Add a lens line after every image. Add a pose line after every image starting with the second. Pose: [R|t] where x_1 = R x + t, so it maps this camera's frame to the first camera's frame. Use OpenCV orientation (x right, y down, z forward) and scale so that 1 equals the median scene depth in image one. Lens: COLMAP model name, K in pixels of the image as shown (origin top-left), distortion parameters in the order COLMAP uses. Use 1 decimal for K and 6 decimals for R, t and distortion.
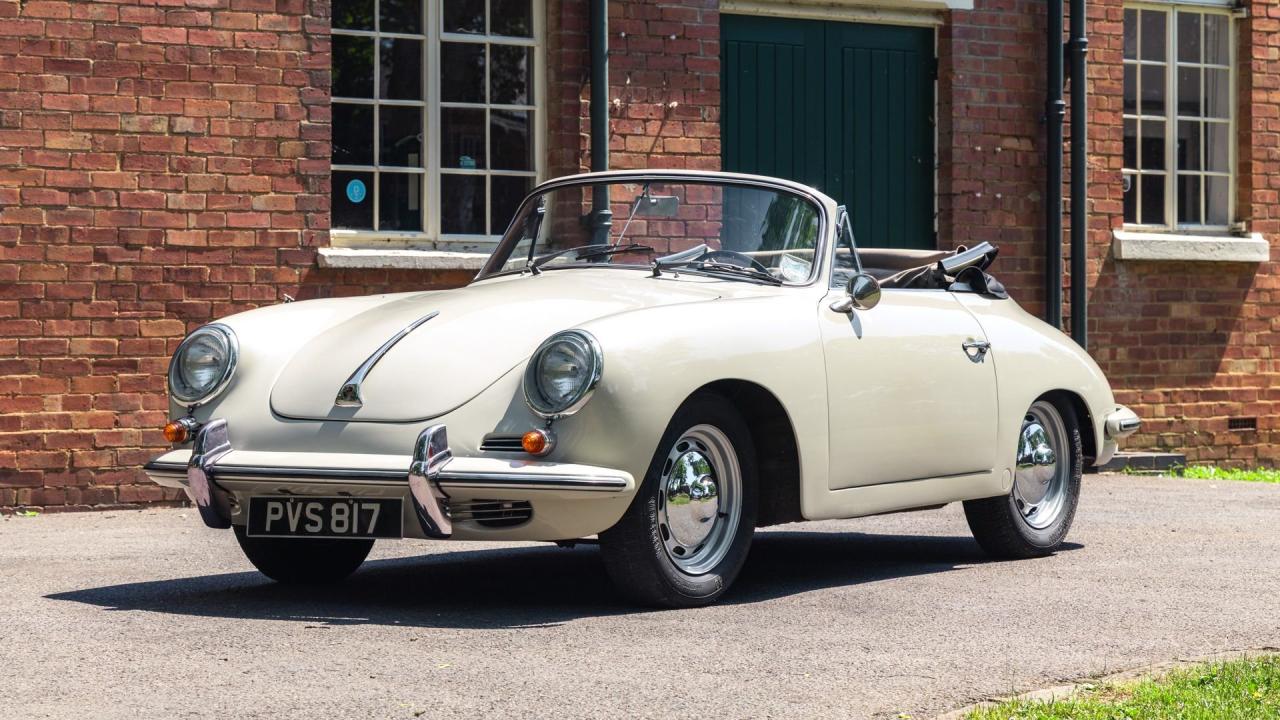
lens RADIAL K [[3648.4, 0, 683.9], [0, 3648.4, 314.1], [0, 0, 1]] dist [-0.027155, 0.698188]
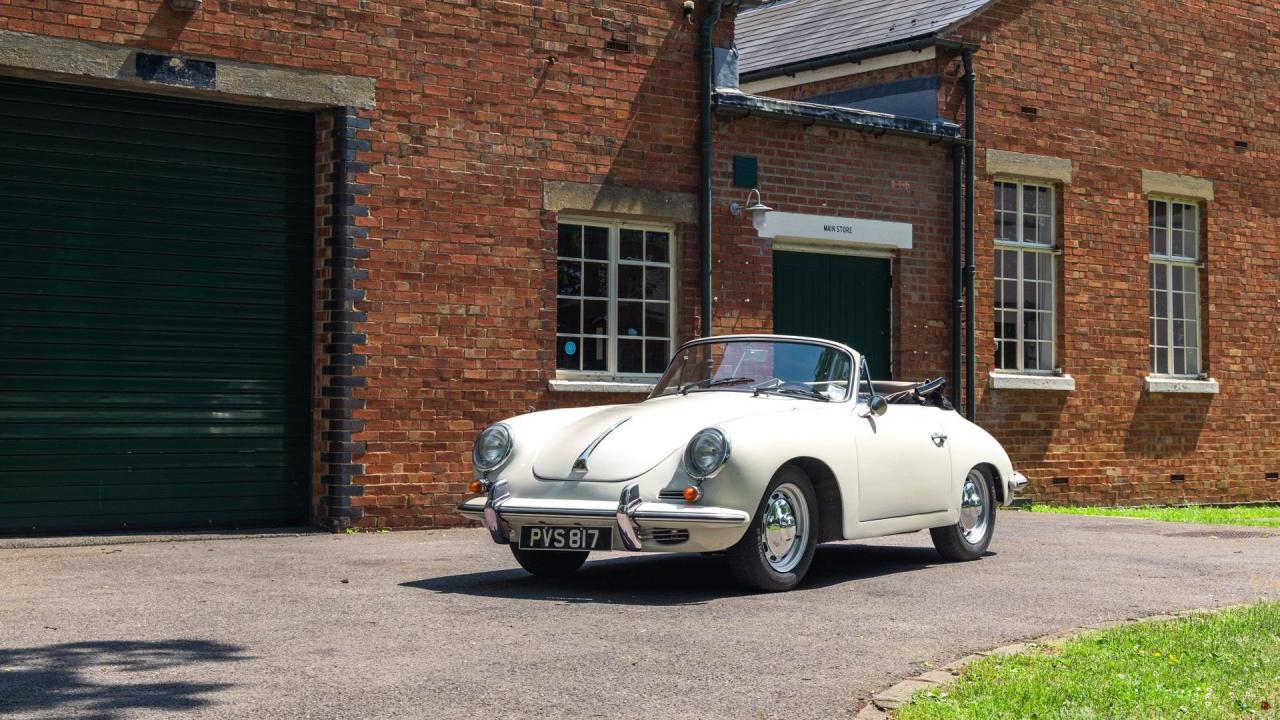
lens RADIAL K [[1930.3, 0, 729.6], [0, 1930.3, 291.7], [0, 0, 1]] dist [0.004609, 0.106954]
pose [[0.999982, 0.003872, 0.004679, -0.025720], [-0.003557, 0.997847, -0.065485, 0.000095], [-0.004923, 0.065467, 0.997843, 0.093967]]
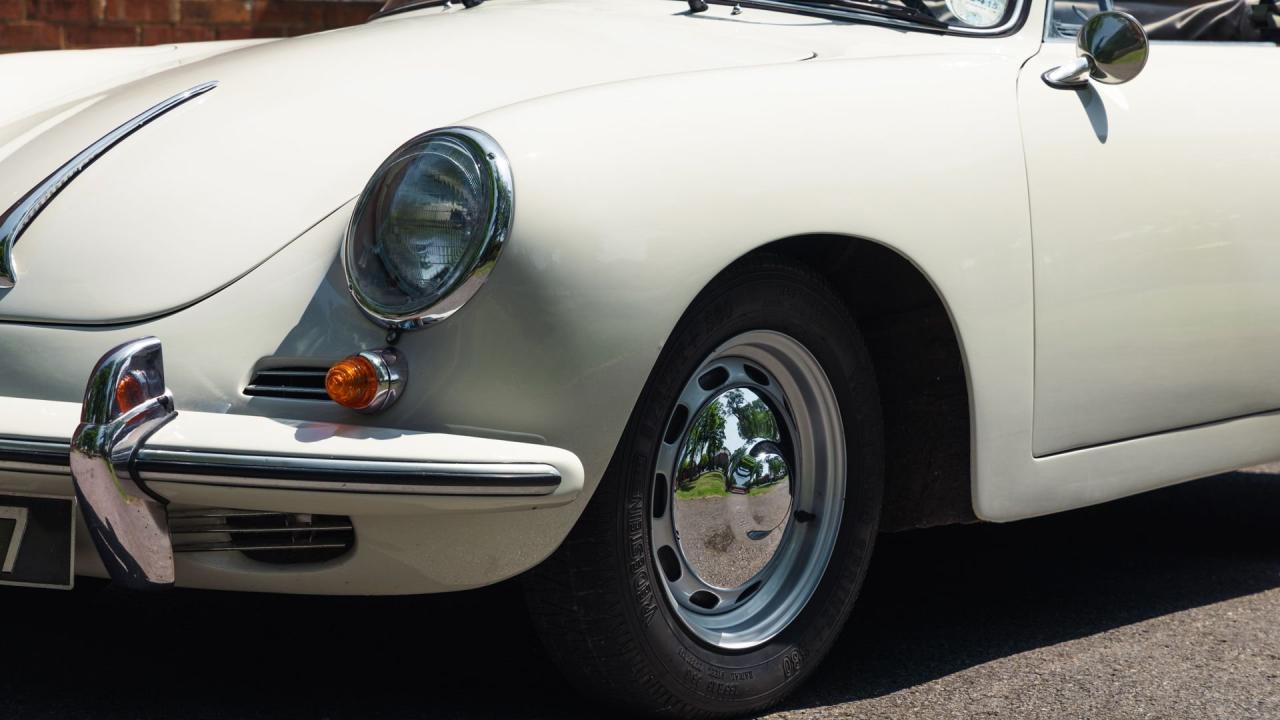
lens RADIAL K [[3648.4, 0, 683.9], [0, 3648.4, 314.1], [0, 0, 1]] dist [-0.027155, 0.698188]
pose [[0.997145, 0.013916, -0.074219, 0.029737], [-0.008708, 0.997506, 0.070044, -0.004330], [0.075008, -0.069197, 0.994779, 0.524540]]
